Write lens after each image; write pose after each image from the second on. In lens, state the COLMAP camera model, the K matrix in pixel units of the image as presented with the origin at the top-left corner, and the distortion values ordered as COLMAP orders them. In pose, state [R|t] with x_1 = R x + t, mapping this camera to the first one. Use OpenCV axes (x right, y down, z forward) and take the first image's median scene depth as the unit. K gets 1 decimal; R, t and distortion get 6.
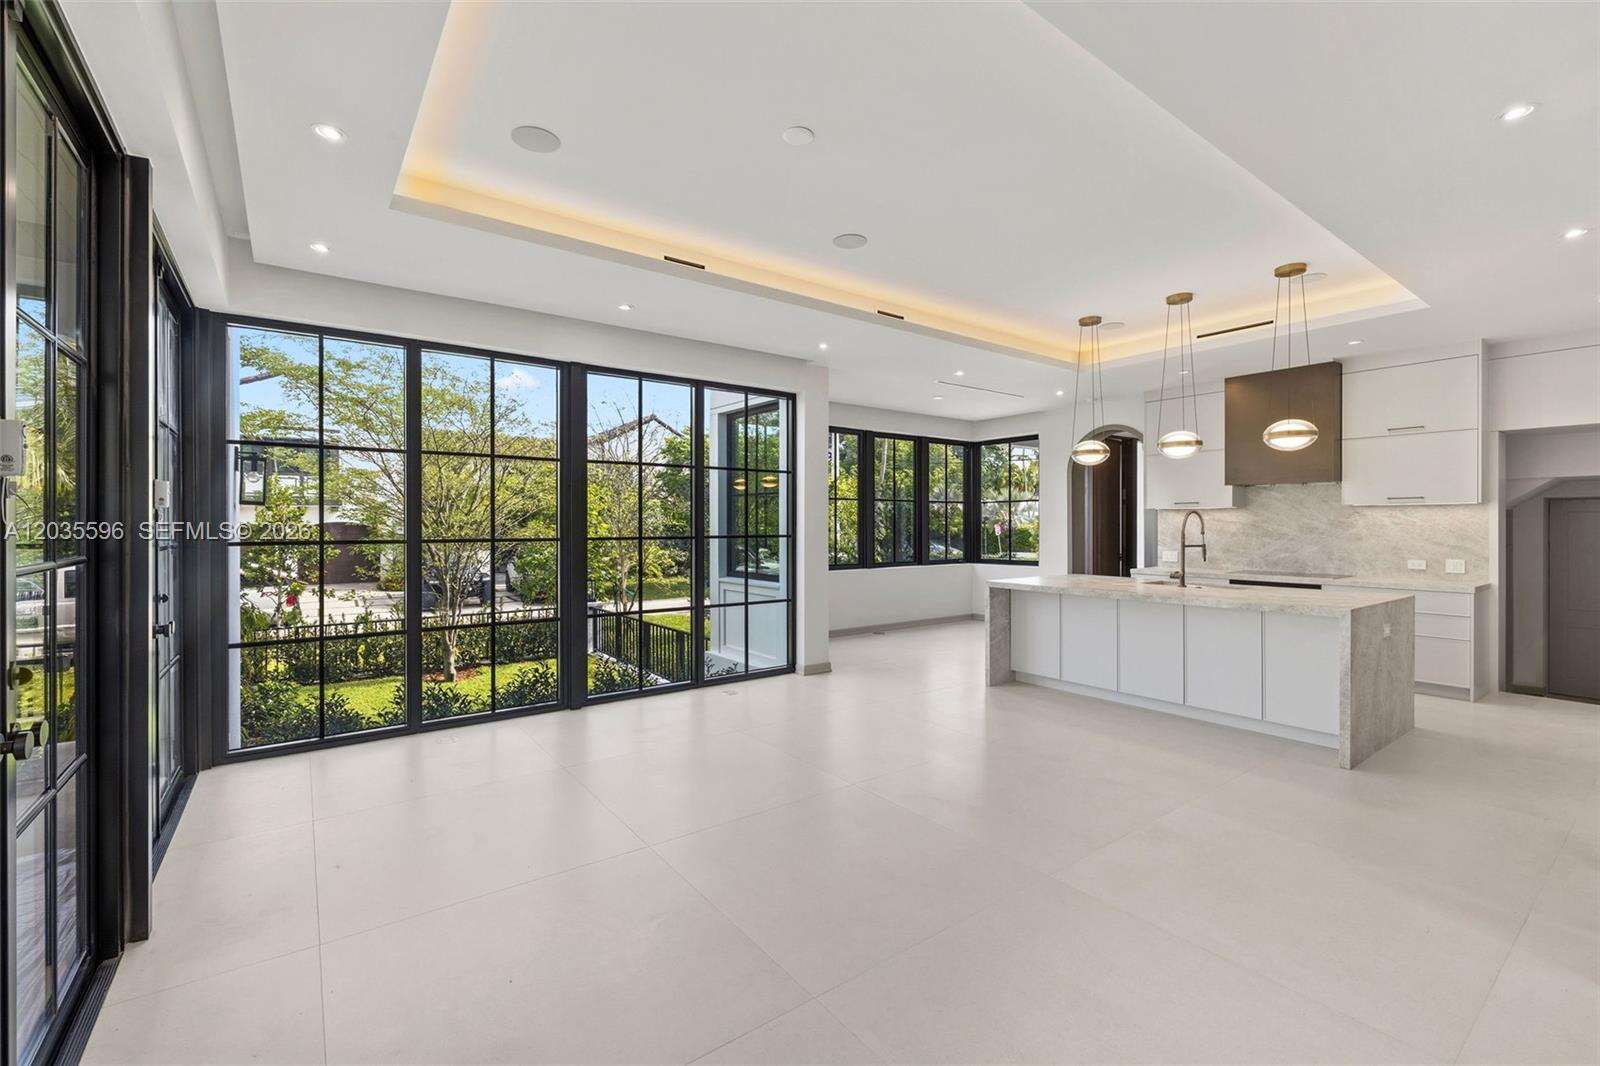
lens RADIAL K [[681.3, 0, 793.0], [0, 681.3, 524.6], [0, 0, 1]] dist [-0.003247, 0.000962]
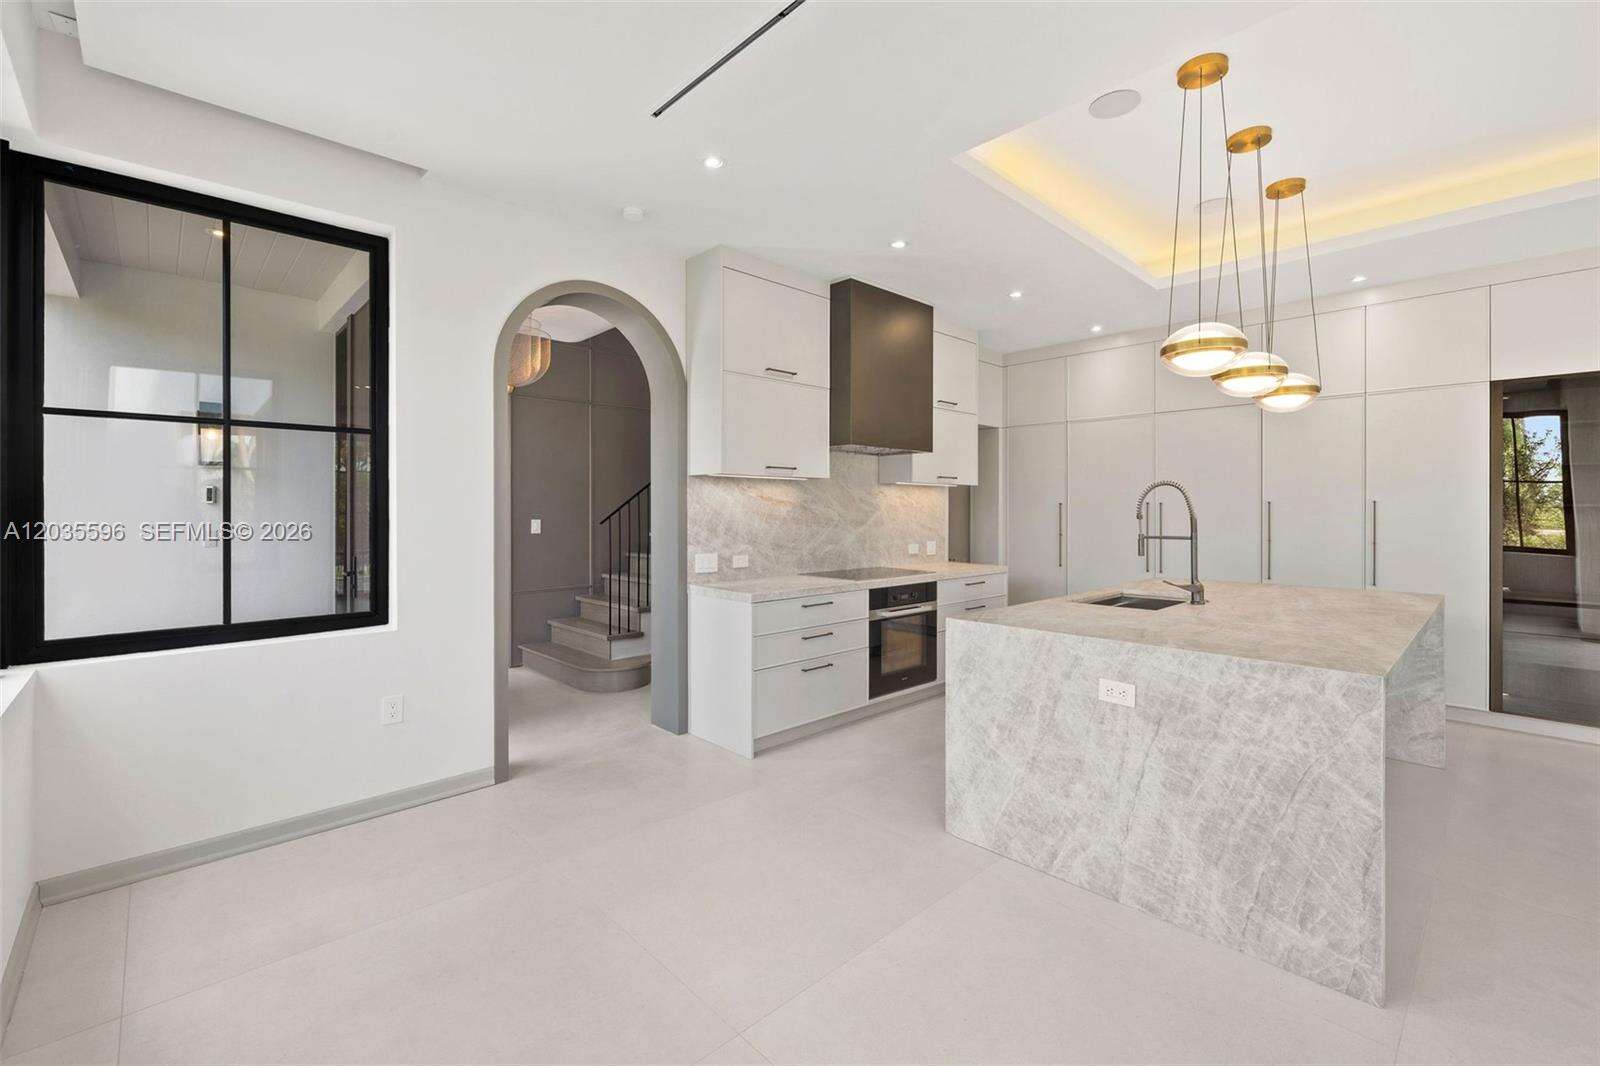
lens RADIAL K [[681.3, 0, 792.7], [0, 681.3, 512.5], [0, 0, 1]] dist [-0.003247, 0.000962]
pose [[-0.128726, -0.004210, 0.991671, 0.005521], [-0.001722, 0.999990, 0.004021, 0.004942], [-0.991679, -0.001190, -0.128732, 1.259825]]
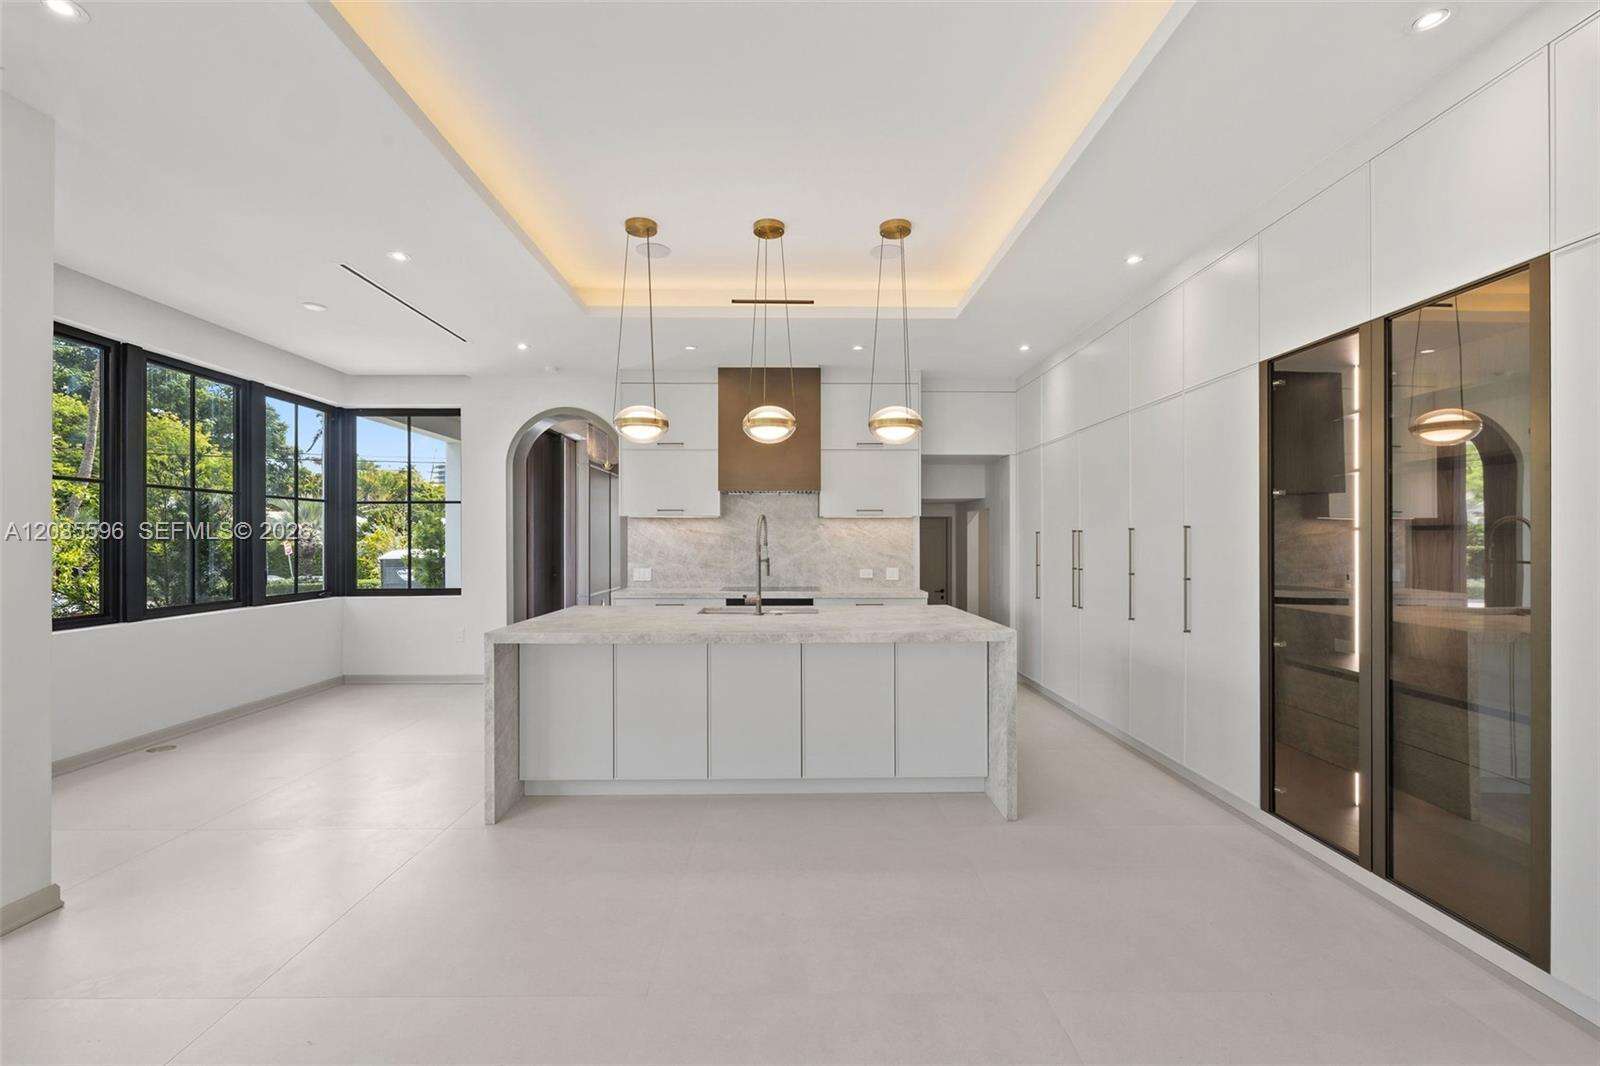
lens RADIAL K [[681.3, 0, 797.3], [0, 681.3, 539.5], [0, 0, 1]] dist [-0.003247, 0.000962]
pose [[0.578420, 0.002895, 0.815734, -0.017723], [0.000057, 0.999994, -0.003589, 0.008888], [-0.815739, 0.002122, 0.578416, 0.459650]]
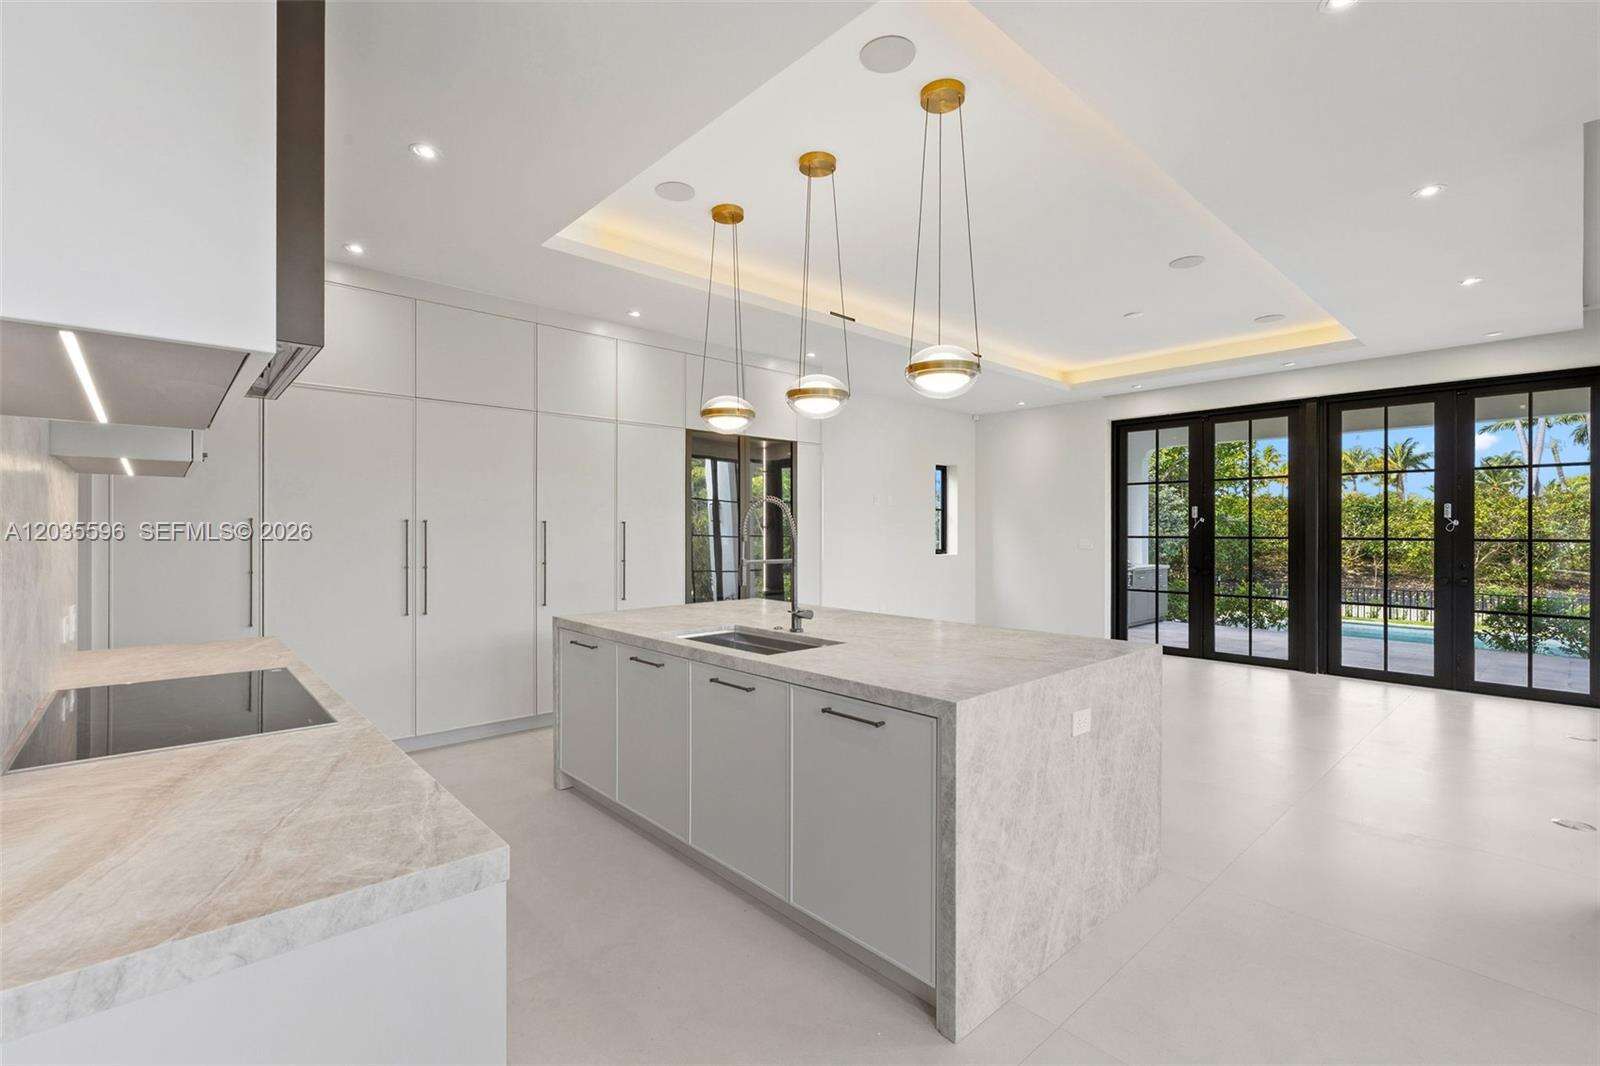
lens RADIAL K [[681.3, 0, 813.5], [0, 681.3, 534.5], [0, 0, 1]] dist [-0.003247, 0.000962]
pose [[-0.993213, -0.002439, -0.116287, 0.585164], [-0.002862, 0.999990, 0.003478, 0.005991], [0.116277, 0.003787, -0.993210, 1.385057]]
